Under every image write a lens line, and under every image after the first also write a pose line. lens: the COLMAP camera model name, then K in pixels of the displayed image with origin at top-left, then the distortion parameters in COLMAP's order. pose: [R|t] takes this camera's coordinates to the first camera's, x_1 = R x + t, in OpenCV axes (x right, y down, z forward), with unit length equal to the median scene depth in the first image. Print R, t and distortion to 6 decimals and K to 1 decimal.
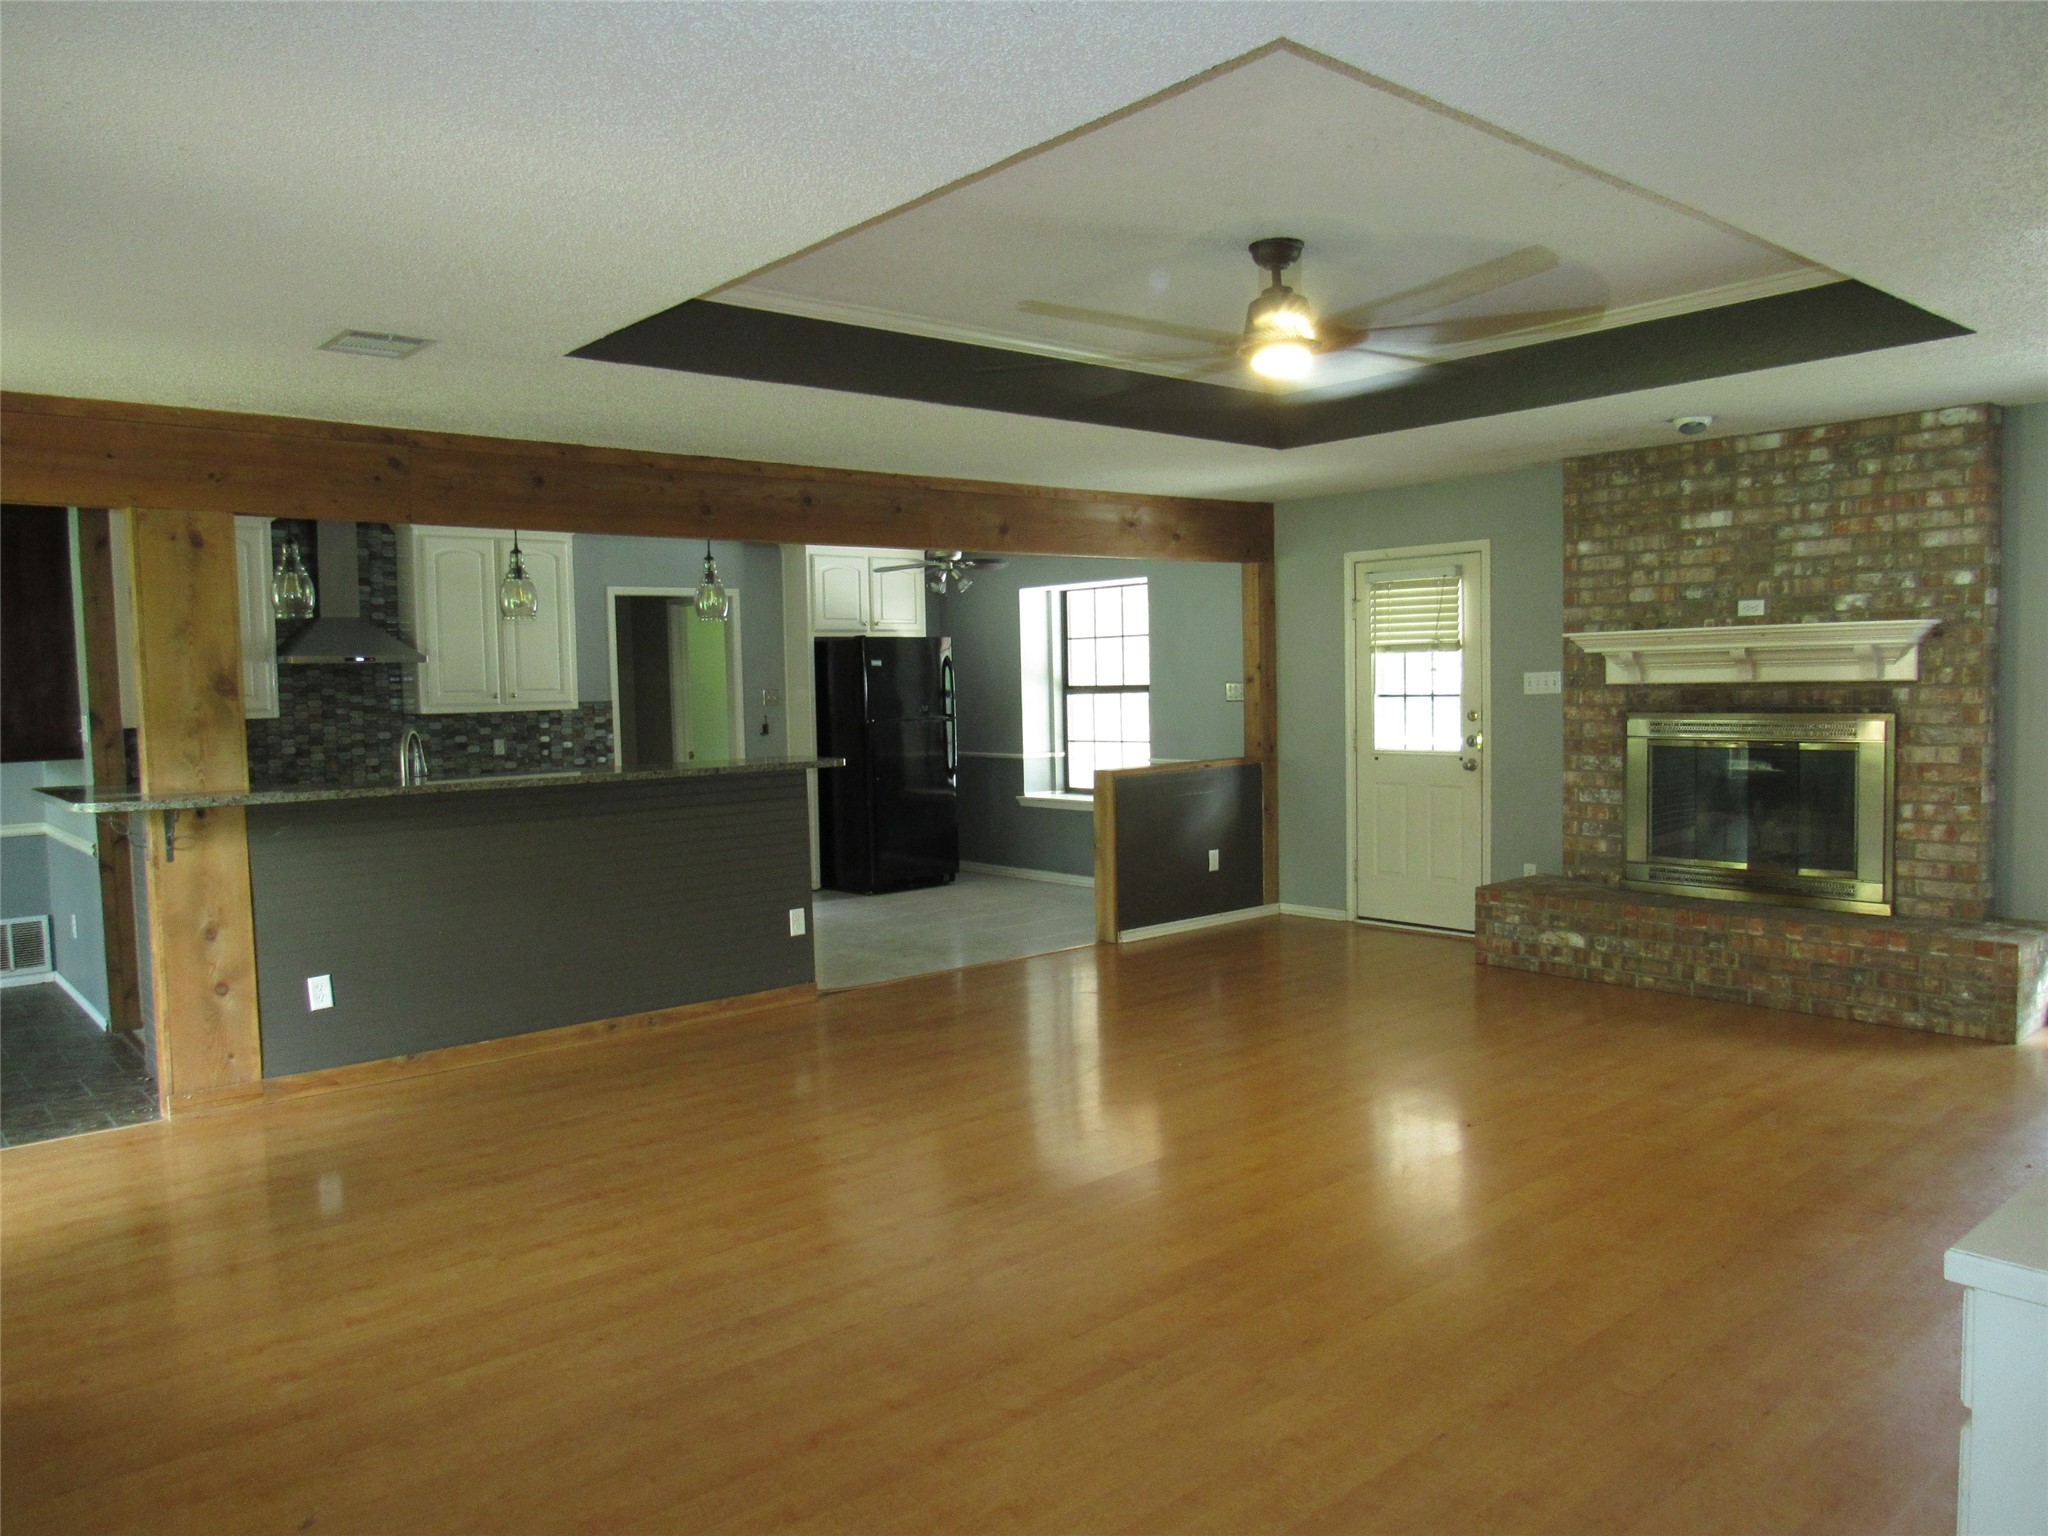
lens RADIAL K [[1450.4, 0, 1024.0], [0, 1450.4, 768.0], [0, 0, 1]] dist [0.001306, 0.002351]
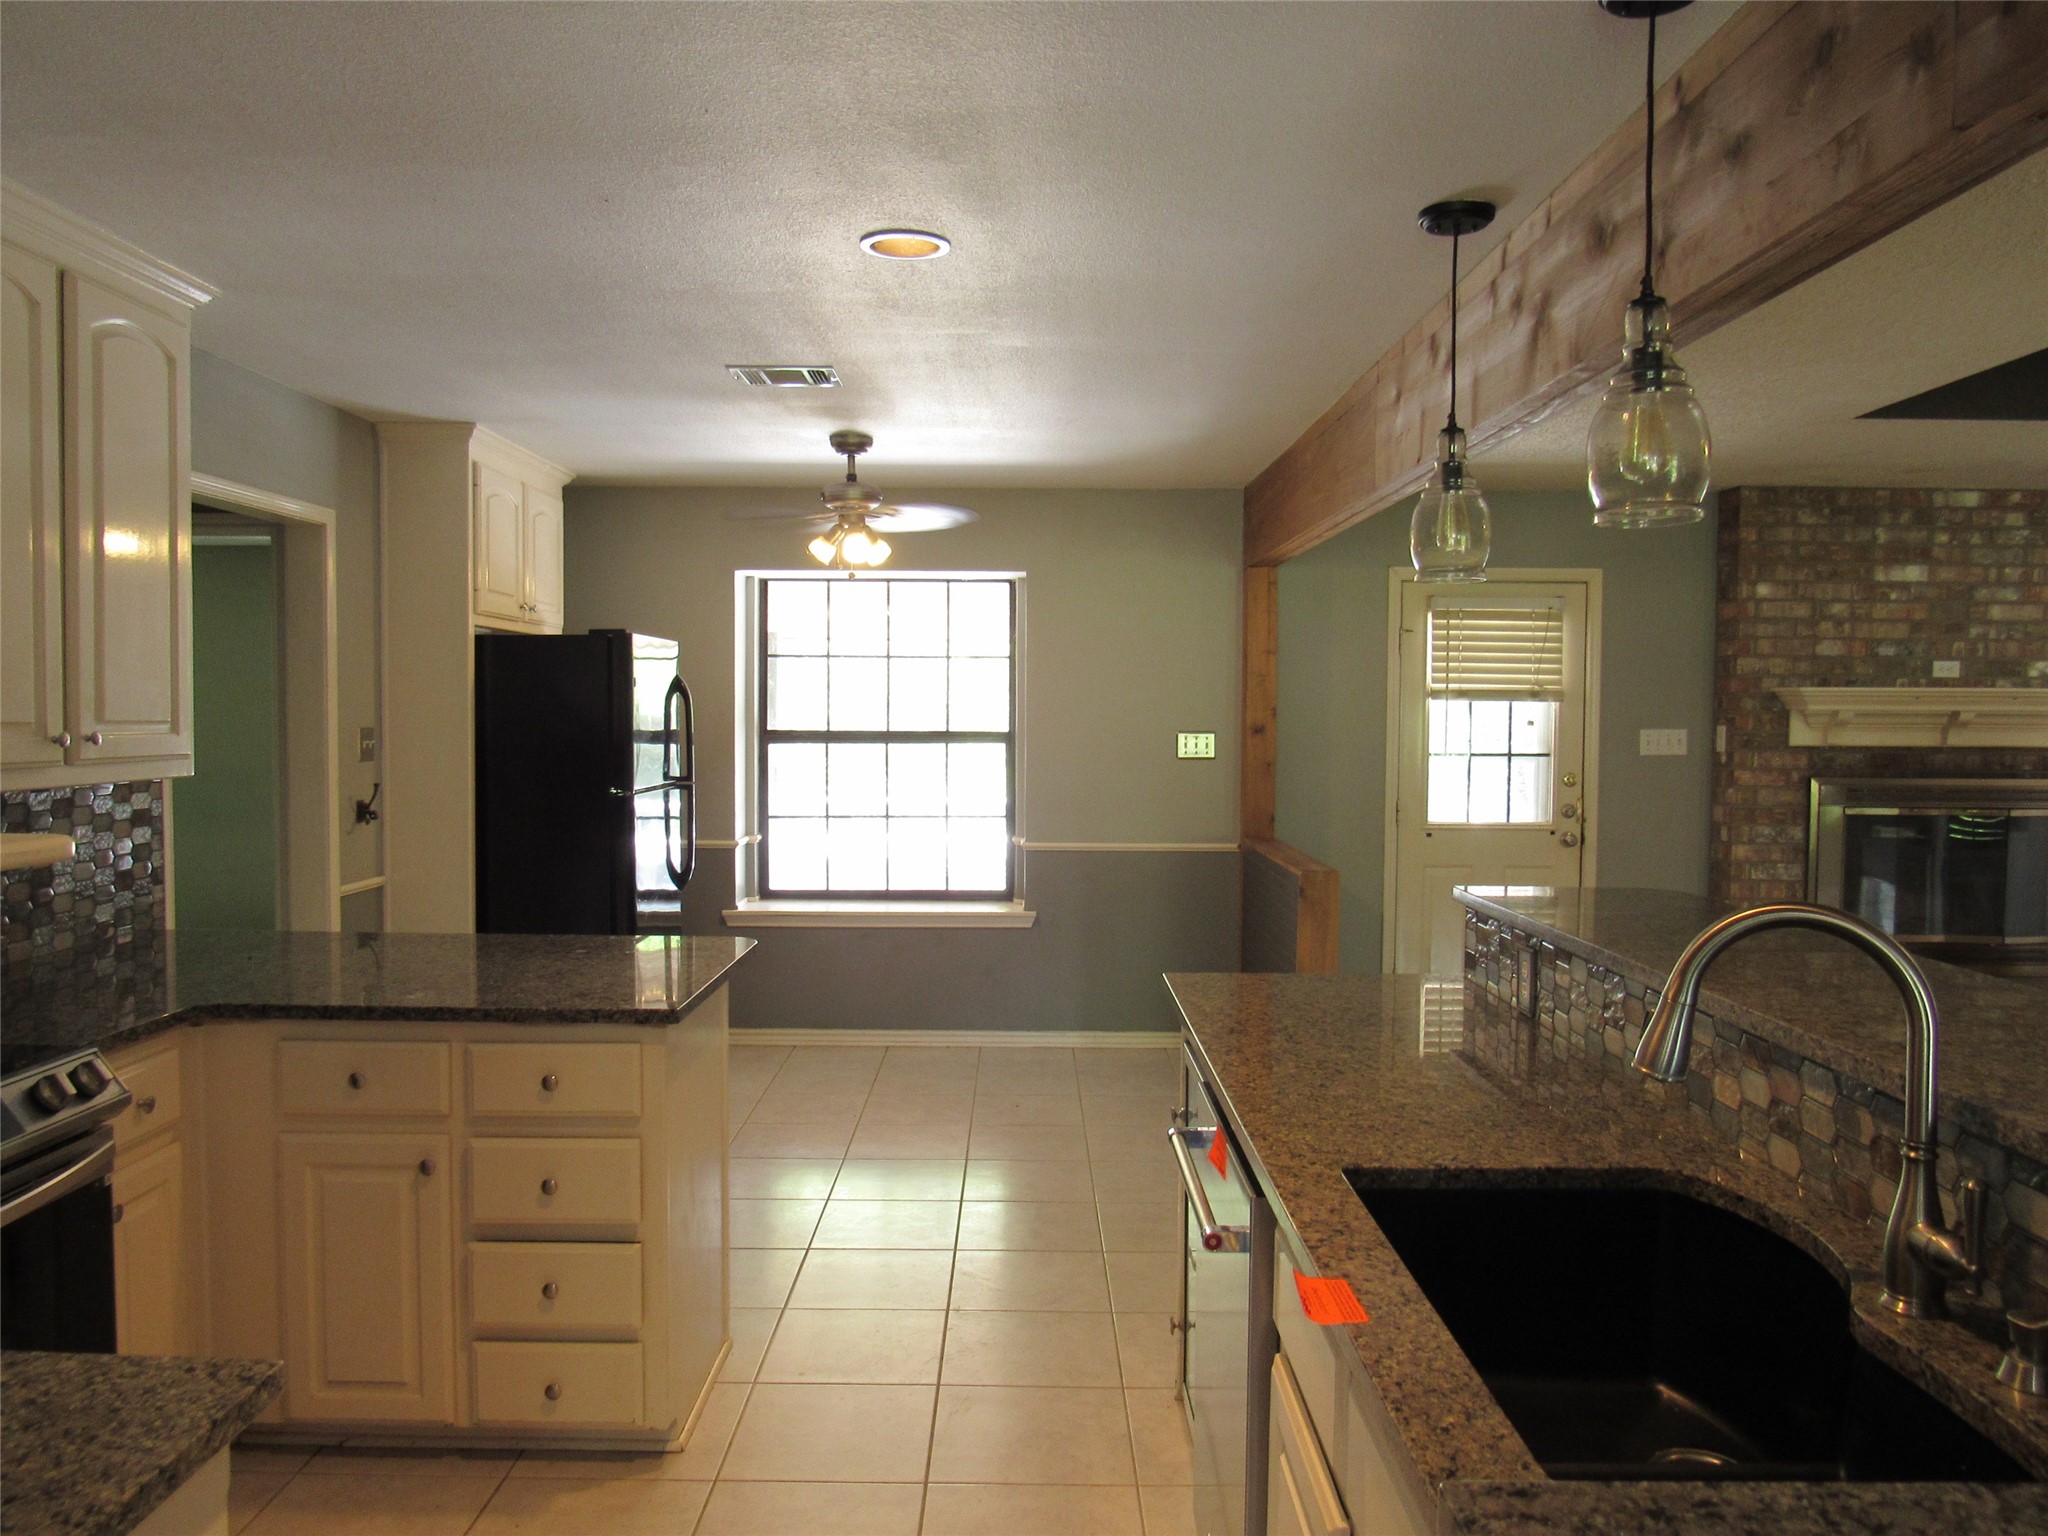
lens RADIAL K [[1450.4, 0, 1024.0], [0, 1450.4, 768.0], [0, 0, 1]] dist [0.001306, 0.002351]
pose [[0.653862, -0.002518, 0.756609, -0.594697], [0.025246, 0.999510, -0.018492, -0.040613], [-0.756192, 0.031193, 0.653606, 0.795944]]
